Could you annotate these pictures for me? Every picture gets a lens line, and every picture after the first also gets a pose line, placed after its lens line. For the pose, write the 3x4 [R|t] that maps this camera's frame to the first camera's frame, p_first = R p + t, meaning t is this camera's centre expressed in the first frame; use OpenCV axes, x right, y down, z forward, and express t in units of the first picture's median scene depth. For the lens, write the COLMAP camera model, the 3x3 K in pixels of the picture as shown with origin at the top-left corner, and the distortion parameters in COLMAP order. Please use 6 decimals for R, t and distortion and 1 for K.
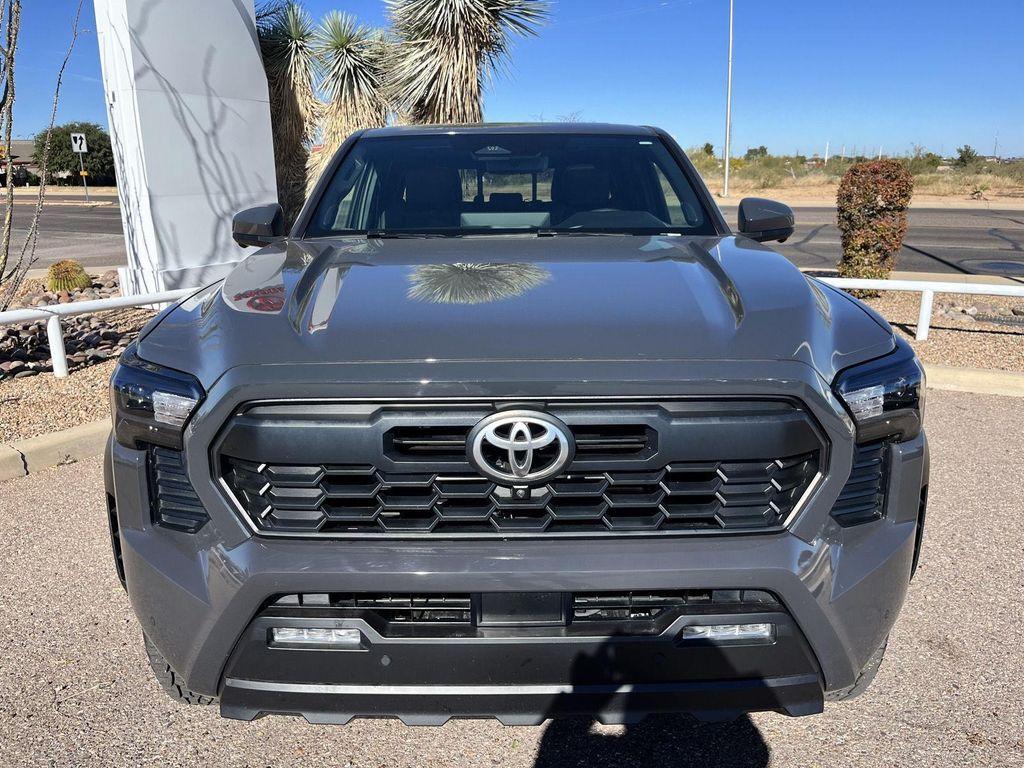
lens RADIAL K [[828.2, 0, 501.9], [0, 828.2, 395.8], [0, 0, 1]] dist [0.083147, -0.144482]
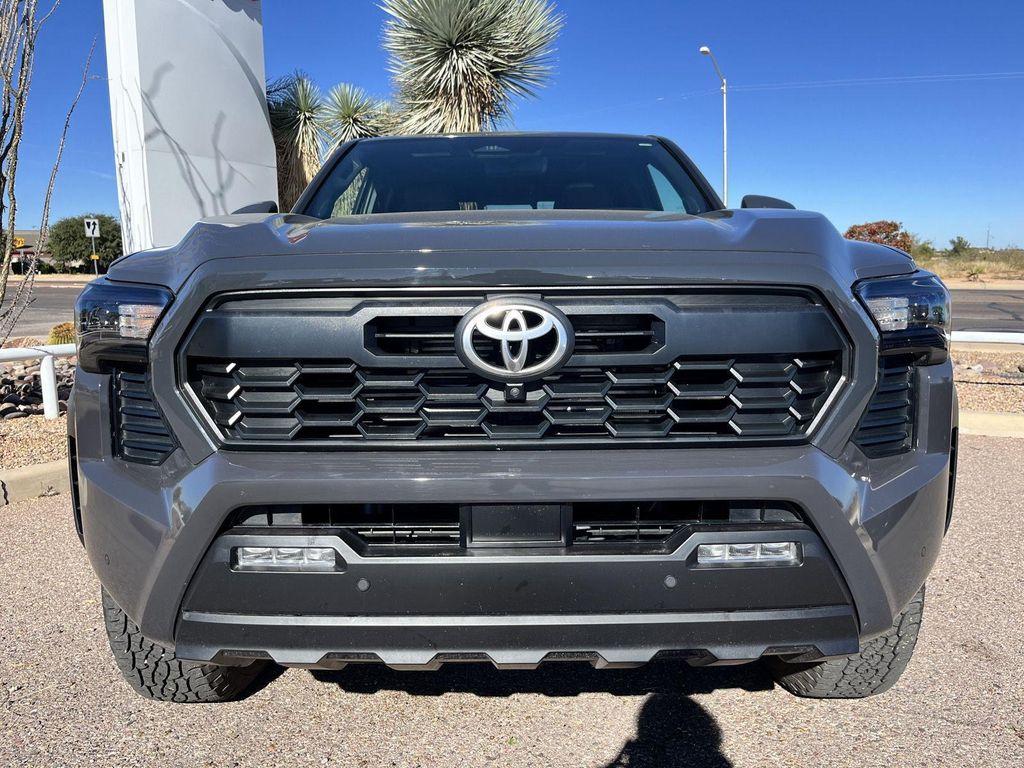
lens RADIAL K [[826.3, 0, 505.5], [0, 826.3, 398.1], [0, 0, 1]] dist [0.081153, -0.145486]
pose [[1.000000, 0.000695, -0.000423, 0.010770], [-0.000739, 0.993248, -0.116004, 0.195051], [0.000339, 0.116004, 0.993249, 0.087429]]
